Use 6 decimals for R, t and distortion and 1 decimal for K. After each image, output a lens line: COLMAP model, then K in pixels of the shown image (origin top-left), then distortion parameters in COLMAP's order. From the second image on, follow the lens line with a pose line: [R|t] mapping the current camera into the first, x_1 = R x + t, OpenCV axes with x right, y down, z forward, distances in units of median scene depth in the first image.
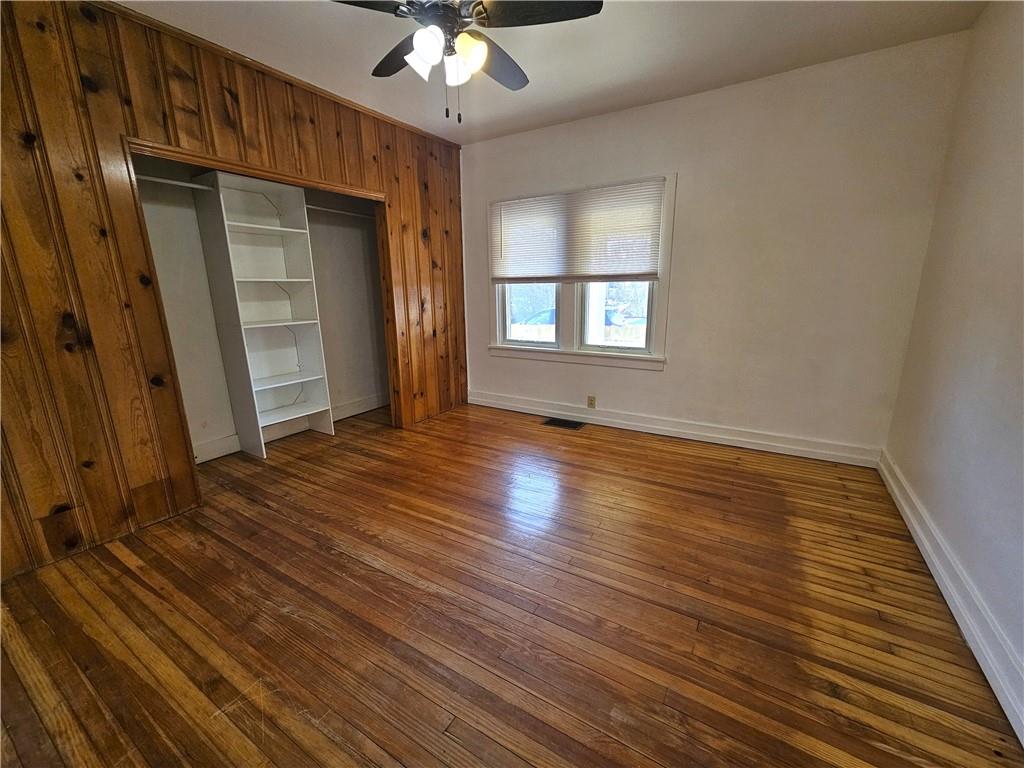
lens RADIAL K [[419.6, 0, 518.5], [0, 419.6, 385.7], [0, 0, 1]] dist [-0.001323, -0.000044]
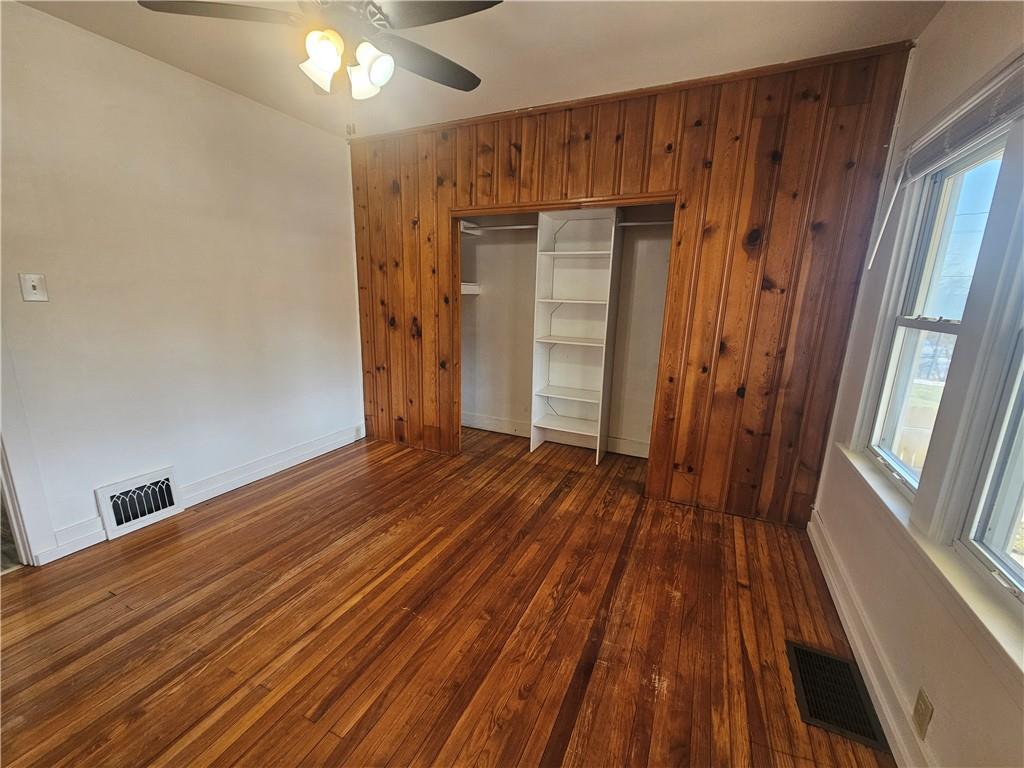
lens RADIAL K [[419.2, 0, 518.0], [0, 419.2, 387.5], [0, 0, 1]] dist [-0.003066, 0.000154]
pose [[0.112643, 0.235322, -0.965368, 0.501680], [-0.252884, 0.946349, 0.201179, -0.234399], [0.960917, 0.221465, 0.166109, 0.771811]]
